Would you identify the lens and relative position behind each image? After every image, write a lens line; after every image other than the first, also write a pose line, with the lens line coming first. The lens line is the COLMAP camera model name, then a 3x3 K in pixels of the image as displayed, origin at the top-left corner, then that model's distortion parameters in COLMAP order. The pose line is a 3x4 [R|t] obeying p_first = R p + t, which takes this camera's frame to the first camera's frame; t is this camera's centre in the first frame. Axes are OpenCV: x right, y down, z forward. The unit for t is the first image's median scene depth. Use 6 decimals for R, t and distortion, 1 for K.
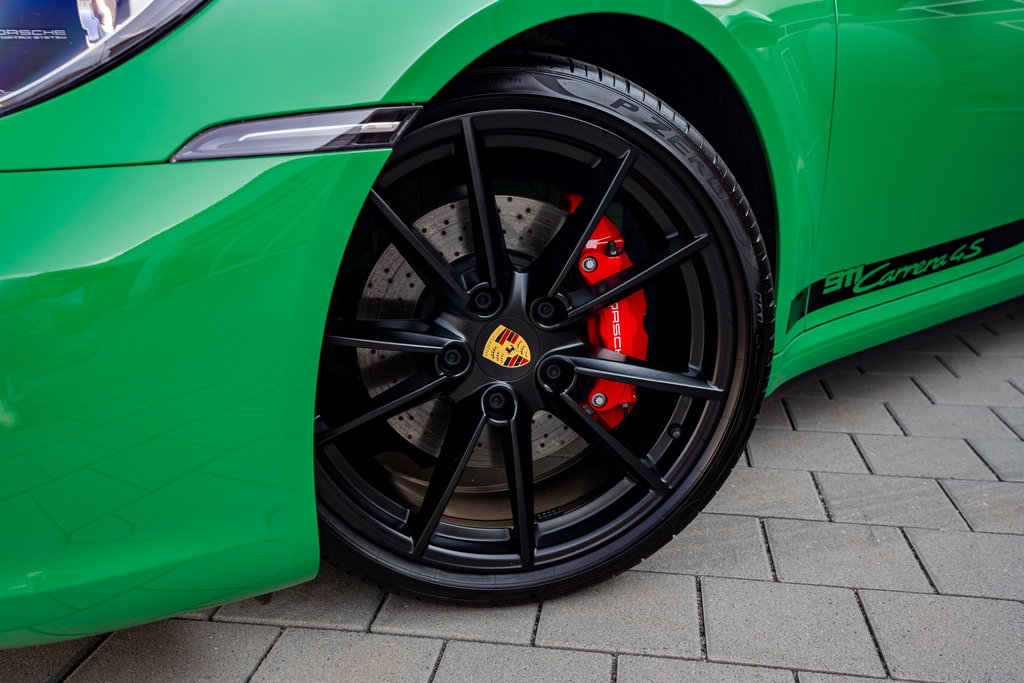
lens RADIAL K [[978.9, 0, 512.6], [0, 978.9, 337.9], [0, 0, 1]] dist [0.091261, 0.011150]
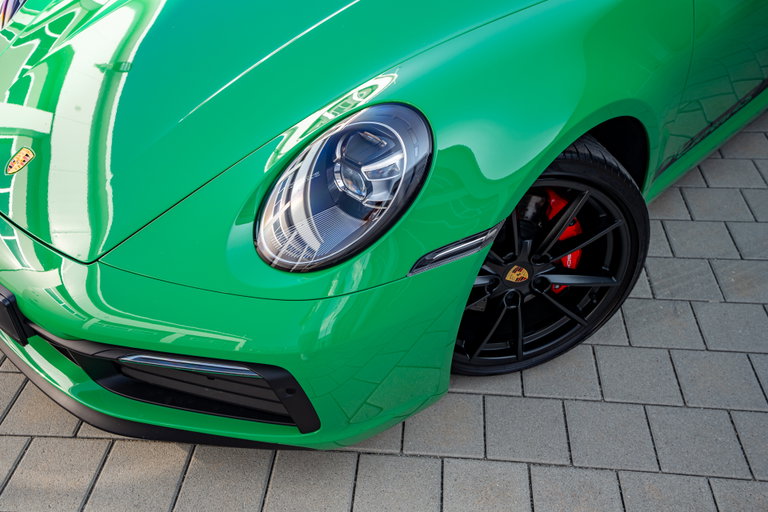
lens RADIAL K [[734.2, 0, 384.5], [0, 734.2, 253.3], [0, 0, 1]] dist [0.091261, 0.011150]
pose [[0.998042, -0.050263, 0.037215, -0.299944], [0.030484, 0.910550, 0.412274, -0.596563], [-0.054608, -0.410332, 0.910300, -0.308189]]
